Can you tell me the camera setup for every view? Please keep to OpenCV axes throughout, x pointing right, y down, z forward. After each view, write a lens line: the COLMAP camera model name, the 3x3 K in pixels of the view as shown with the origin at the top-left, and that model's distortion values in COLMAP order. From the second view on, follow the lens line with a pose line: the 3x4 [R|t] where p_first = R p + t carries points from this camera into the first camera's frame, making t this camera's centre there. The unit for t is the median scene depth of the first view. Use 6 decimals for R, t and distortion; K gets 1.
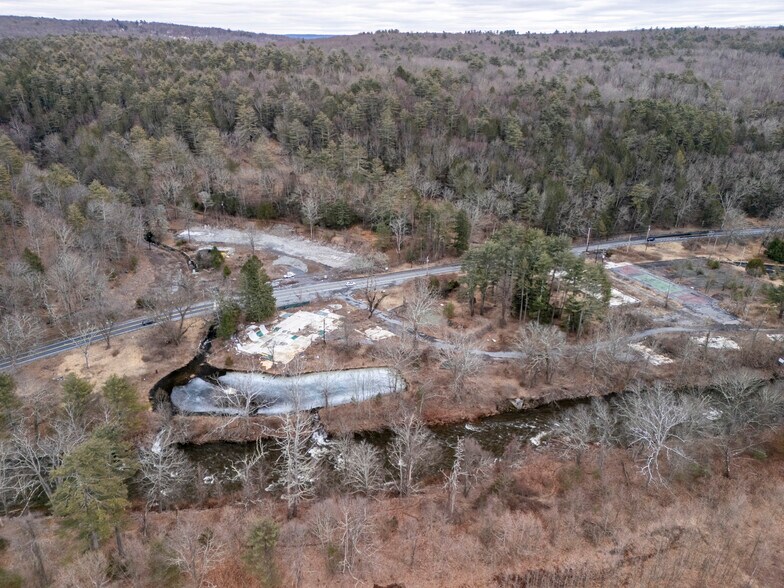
lens RADIAL K [[569.2, 0, 392.0], [0, 569.2, 294.0], [0, 0, 1]] dist [0.043364, -0.005774]
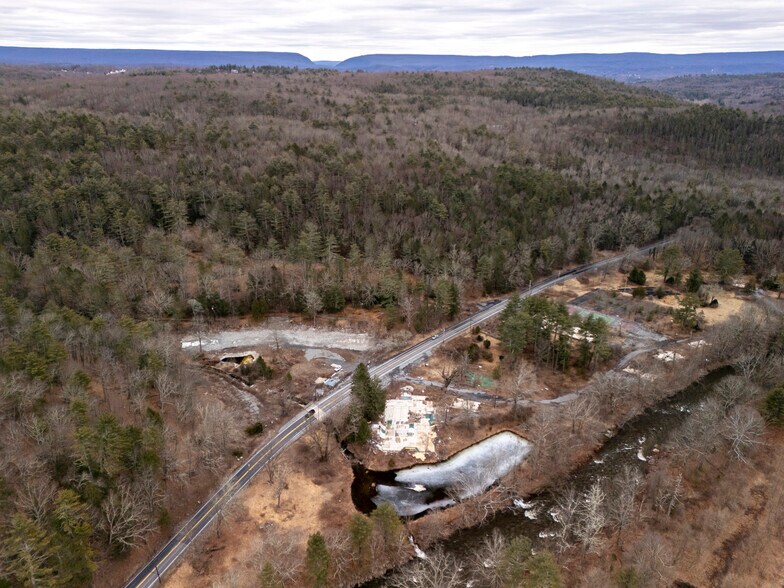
lens RADIAL K [[569.2, 0, 392.0], [0, 569.2, 294.0], [0, 0, 1]] dist [0.043364, -0.005774]
pose [[0.892623, -0.163385, 0.420155, -0.509367], [0.172306, 0.984898, 0.016930, -0.168500], [-0.416576, 0.057283, 0.907294, -0.043767]]
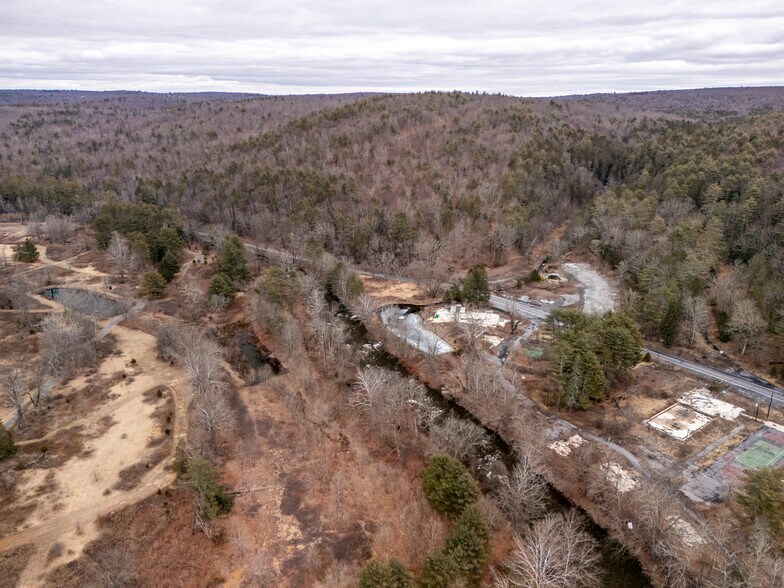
lens RADIAL K [[569.2, 0, 392.0], [0, 569.2, 294.0], [0, 0, 1]] dist [0.043364, -0.005774]
pose [[0.248451, 0.301241, -0.920612, 0.929068], [-0.383266, 0.903423, 0.192183, -0.163379], [0.889595, 0.305091, 0.339912, 0.214255]]
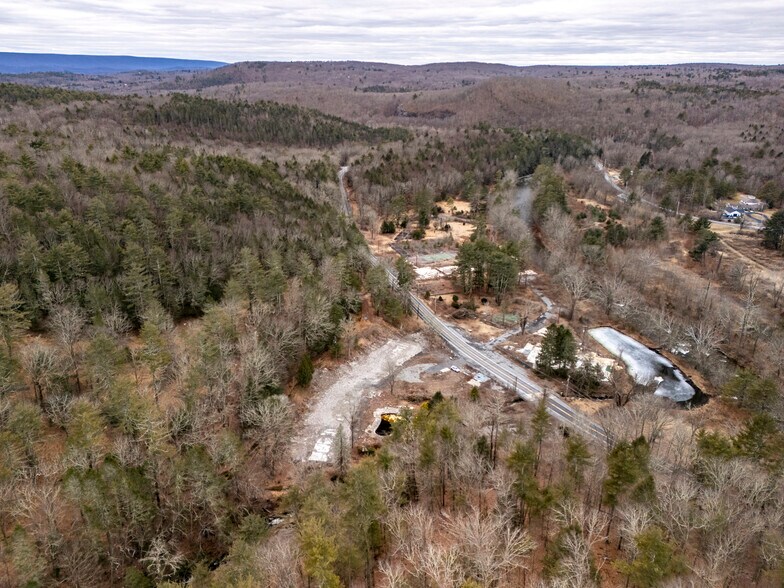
lens RADIAL K [[569.2, 0, 392.0], [0, 569.2, 294.0], [0, 0, 1]] dist [0.043364, -0.005774]
pose [[-0.026453, -0.365599, 0.930396, -1.004245], [0.394151, 0.851507, 0.345806, -0.503280], [-0.918665, 0.375864, 0.121576, 0.904010]]
